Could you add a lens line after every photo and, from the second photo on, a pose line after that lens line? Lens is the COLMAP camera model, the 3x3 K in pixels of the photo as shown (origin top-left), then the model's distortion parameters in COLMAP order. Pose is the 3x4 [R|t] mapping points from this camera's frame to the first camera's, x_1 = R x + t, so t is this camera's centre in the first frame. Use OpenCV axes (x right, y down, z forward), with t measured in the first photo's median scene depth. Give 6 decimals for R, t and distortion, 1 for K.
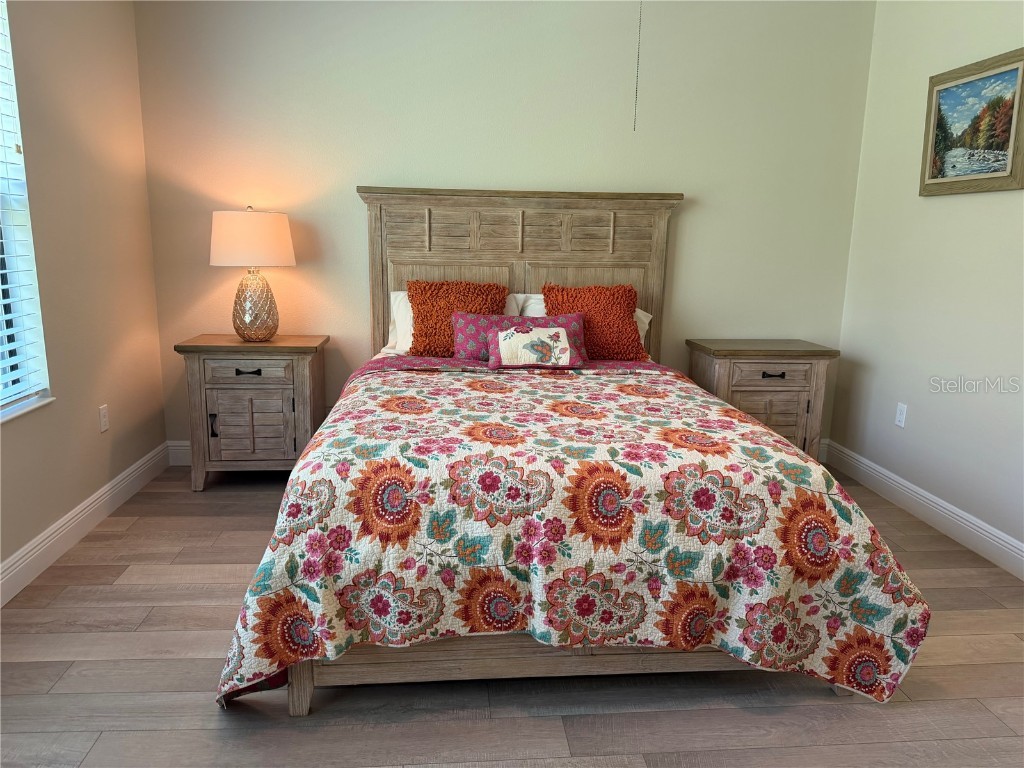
lens RADIAL K [[728.3, 0, 510.6], [0, 728.3, 395.8], [0, 0, 1]] dist [0.085629, -0.117388]
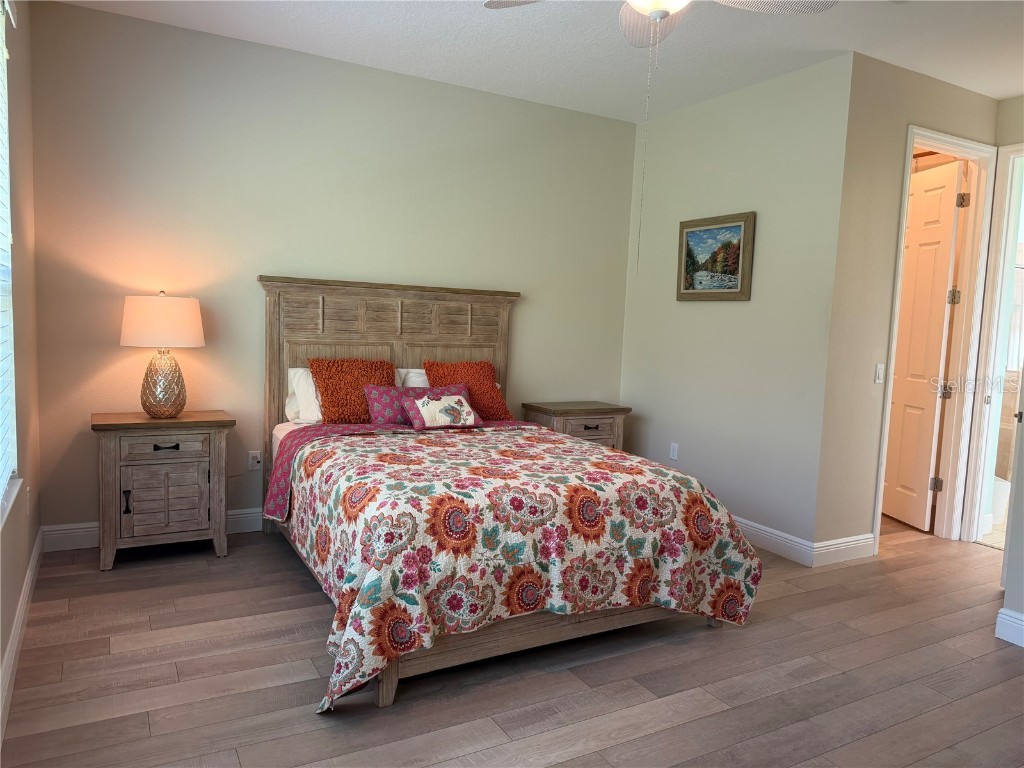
lens RADIAL K [[752.4, 0, 510.4], [0, 752.4, 391.4], [0, 0, 1]] dist [0.184150, -0.325768]
pose [[0.904470, -0.025139, 0.425796, -0.618608], [0.067439, 0.994134, -0.084558, 0.022982], [-0.421172, 0.105196, 0.900860, -0.317772]]
